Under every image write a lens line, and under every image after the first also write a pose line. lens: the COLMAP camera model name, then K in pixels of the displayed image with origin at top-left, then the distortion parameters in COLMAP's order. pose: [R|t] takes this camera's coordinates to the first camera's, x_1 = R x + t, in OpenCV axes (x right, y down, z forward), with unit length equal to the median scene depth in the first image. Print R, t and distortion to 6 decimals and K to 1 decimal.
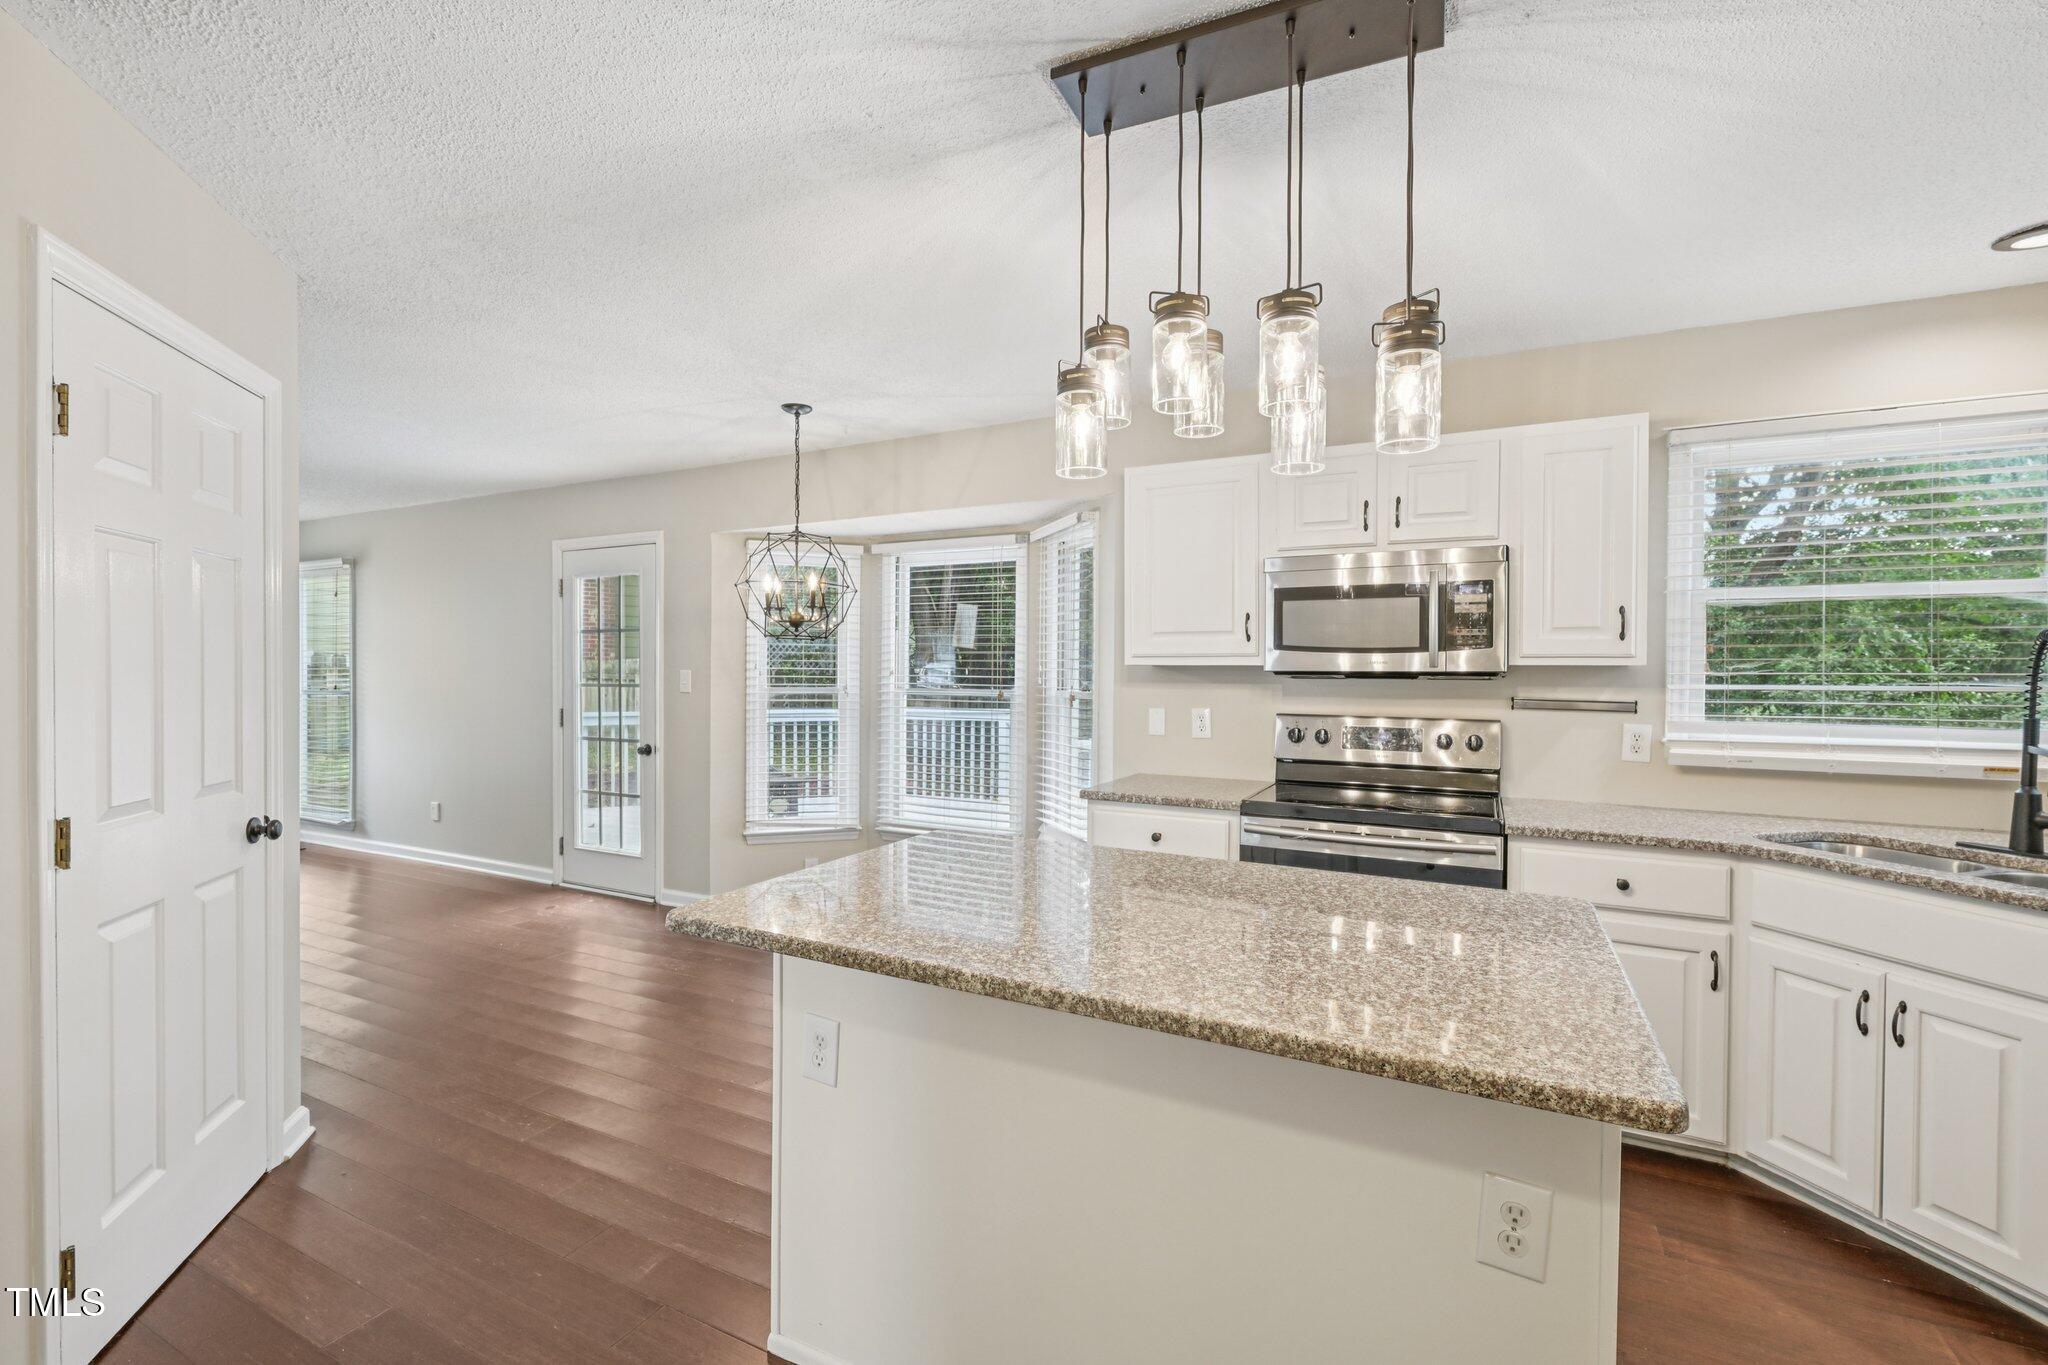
lens RADIAL K [[904.7, 0, 999.4], [0, 904.7, 689.0], [0, 0, 1]] dist [-0.000296, 0.000019]
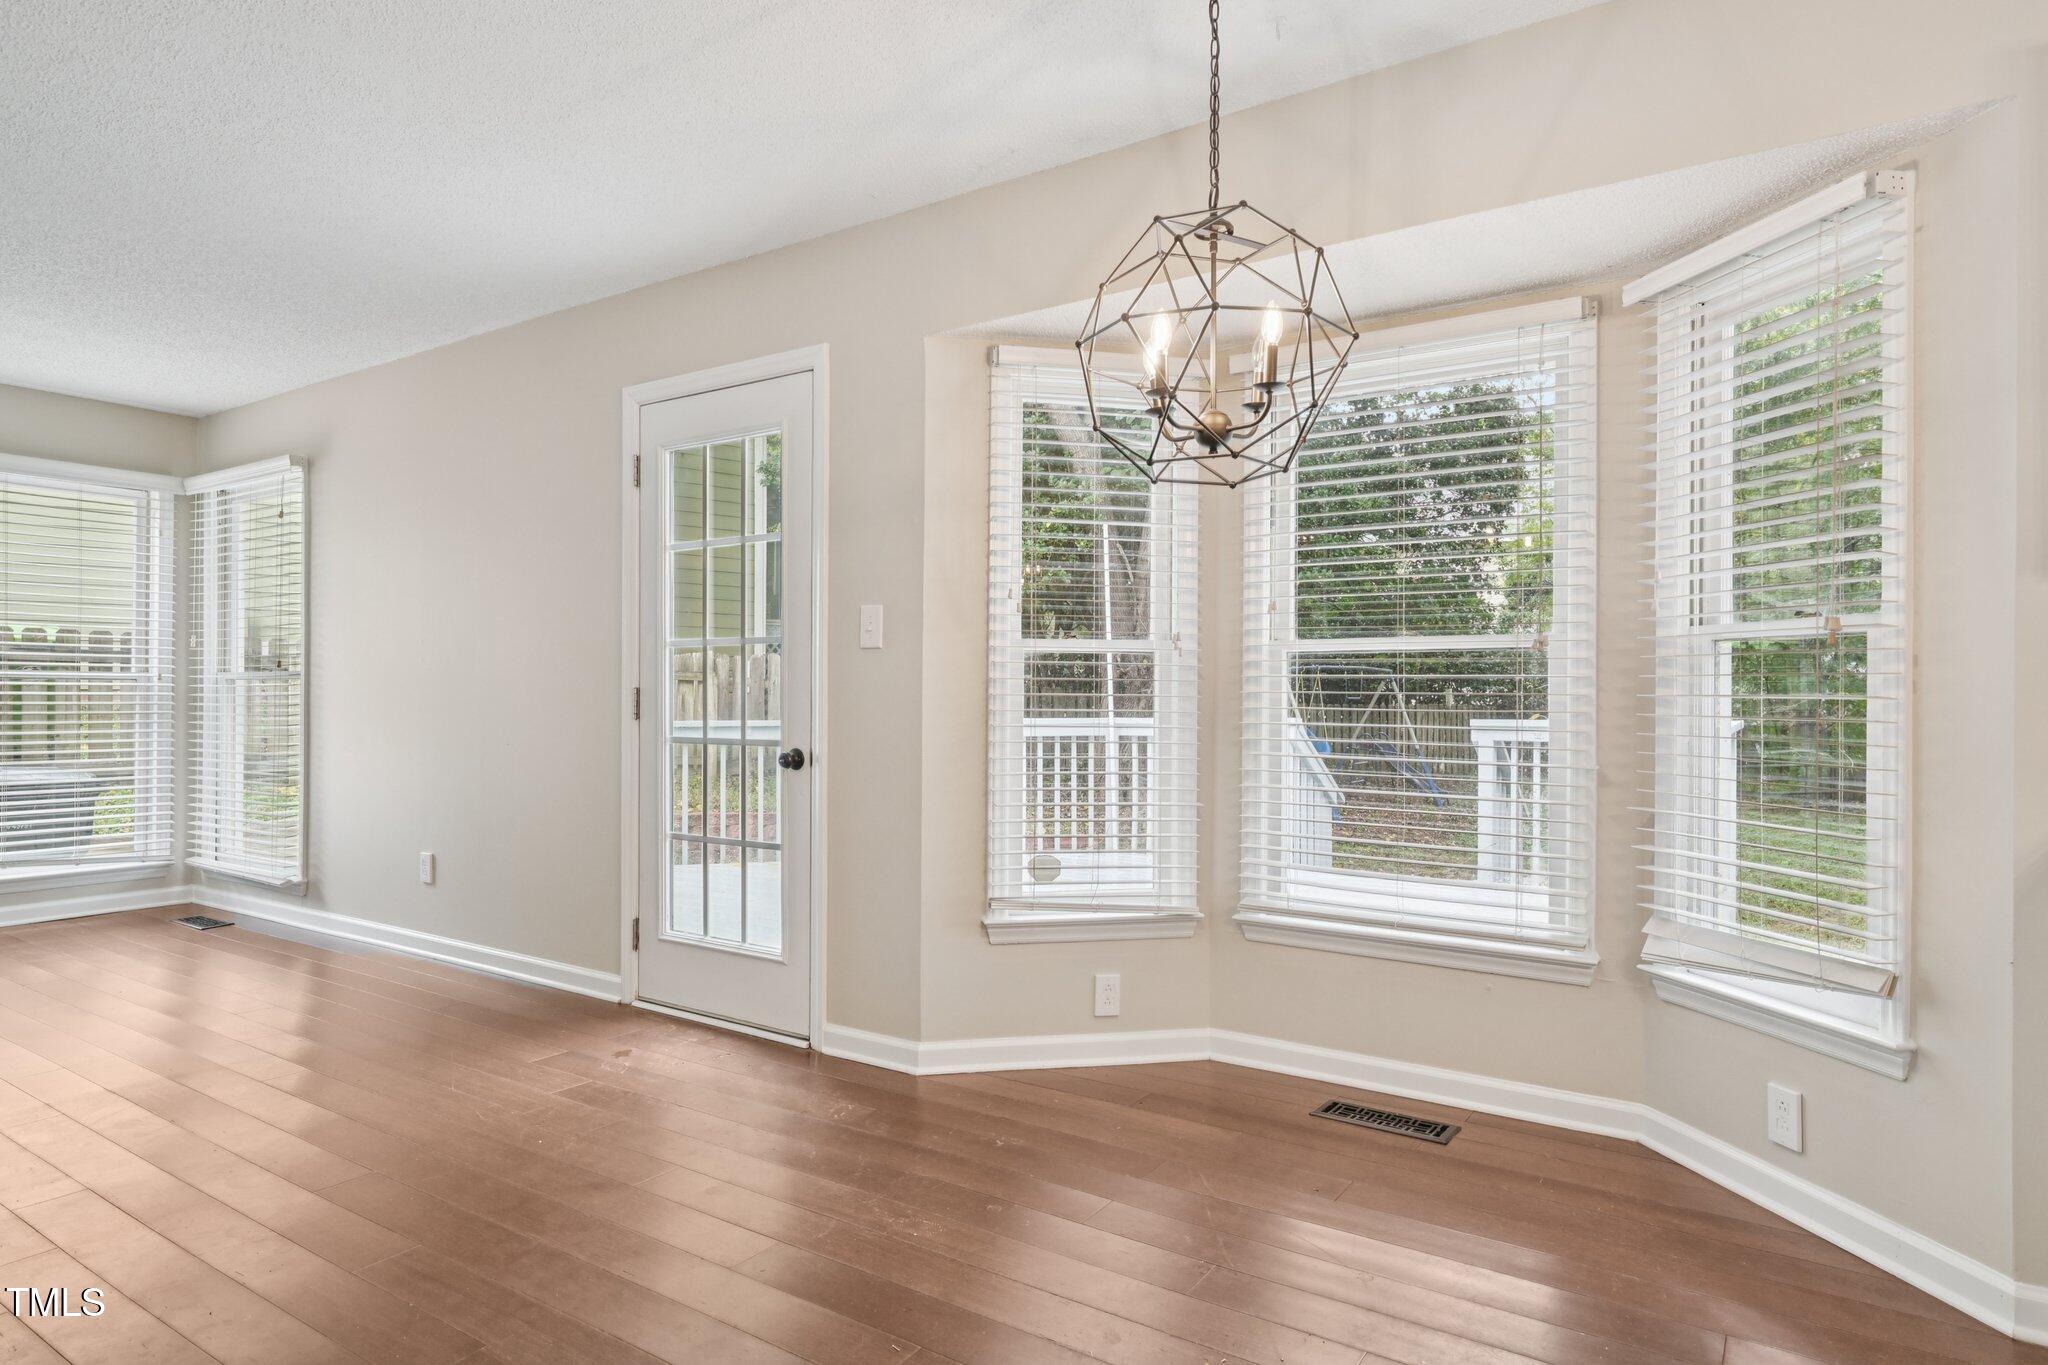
lens RADIAL K [[1260.7, 0, 1024.1], [0, 1260.7, 678.4], [0, 0, 1]] dist [0.001495, 0.001236]
pose [[0.992225, -0.003143, -0.124416, -0.162846], [0.000817, 0.999824, -0.018742, 0.033613], [0.124453, 0.018495, 0.992053, 0.278868]]
